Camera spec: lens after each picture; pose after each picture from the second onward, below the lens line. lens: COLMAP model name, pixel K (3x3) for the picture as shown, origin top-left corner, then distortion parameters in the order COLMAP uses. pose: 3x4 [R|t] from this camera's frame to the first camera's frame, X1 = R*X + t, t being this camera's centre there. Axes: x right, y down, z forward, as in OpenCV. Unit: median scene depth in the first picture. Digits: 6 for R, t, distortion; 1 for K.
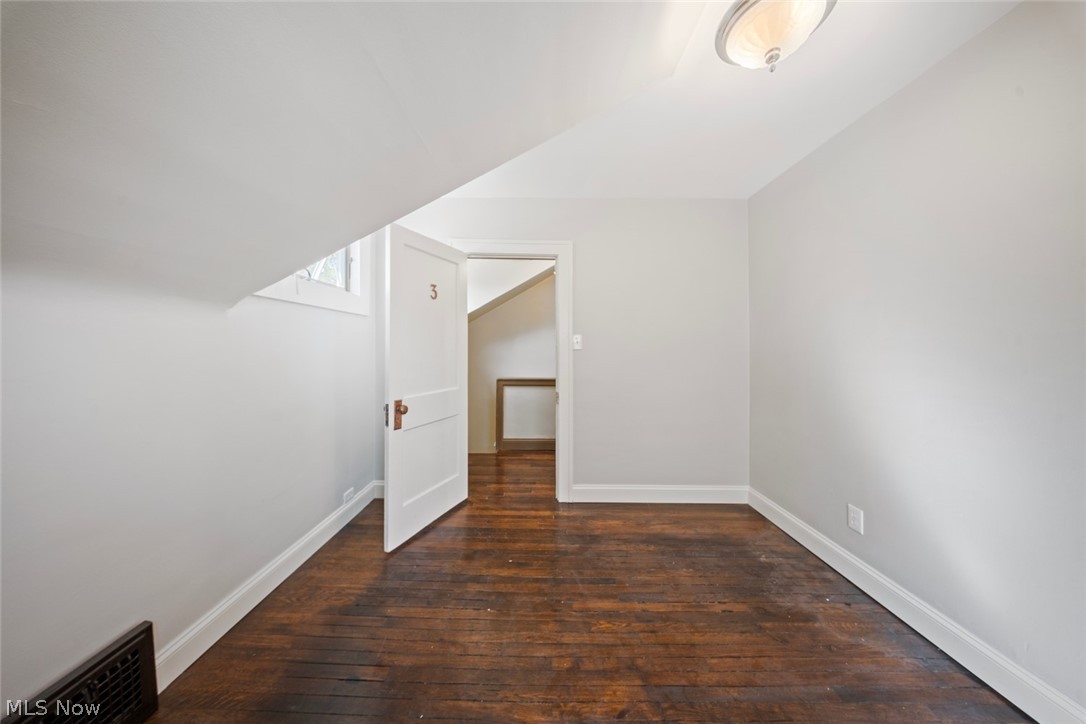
lens RADIAL K [[320.9, 0, 542.8], [0, 320.9, 354.7], [0, 0, 1]] dist [-0.004949, -0.000100]
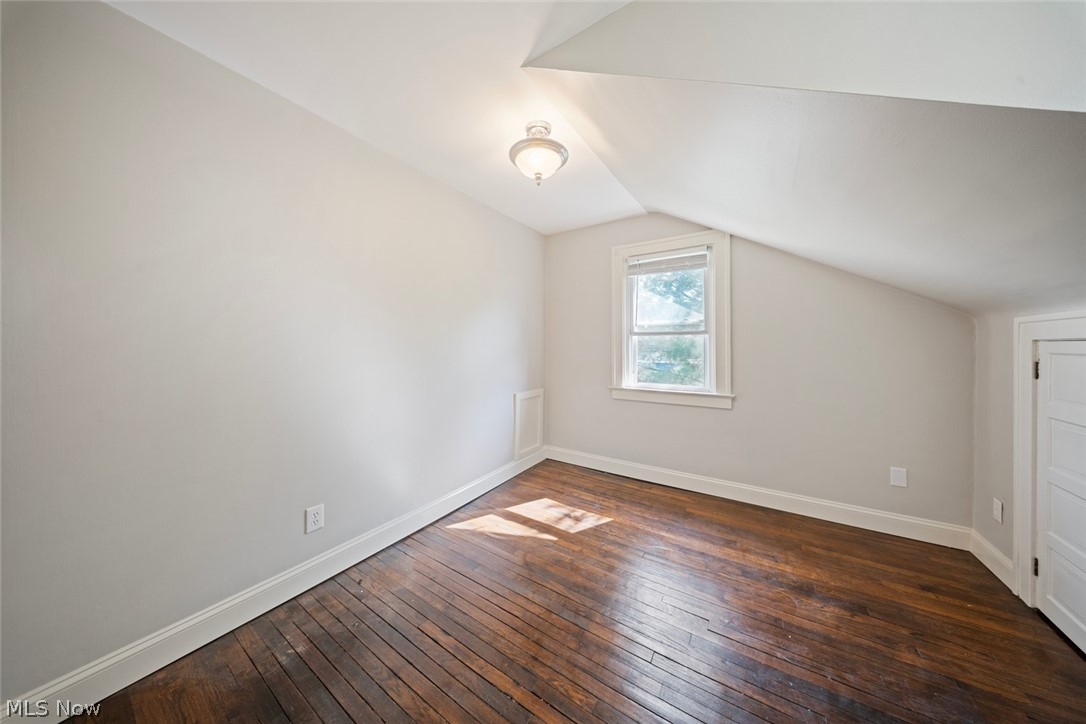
lens RADIAL K [[326.4, 0, 542.4], [0, 326.4, 345.0], [0, 0, 1]] dist [0.009391, -0.003906]
pose [[-0.836015, -0.007109, 0.548661, -0.180968], [0.000973, 0.999895, 0.014438, -0.036632], [-0.548706, 0.012604, -0.835920, 1.793537]]
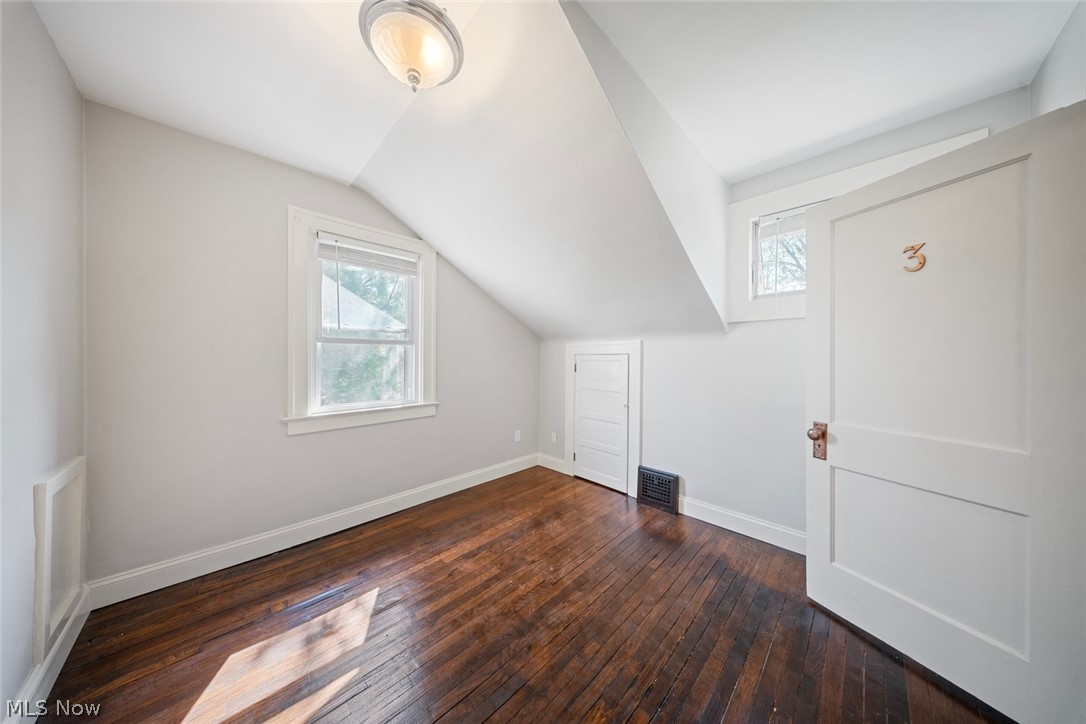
lens RADIAL K [[323.9, 0, 540.5], [0, 323.9, 362.6], [0, 0, 1]] dist [-0.000517, -0.000111]
pose [[-0.711658, 0.002042, -0.702523, 0.872956], [-0.018688, 0.999587, 0.021836, -0.021173], [0.702277, 0.028668, -0.711326, 1.496106]]
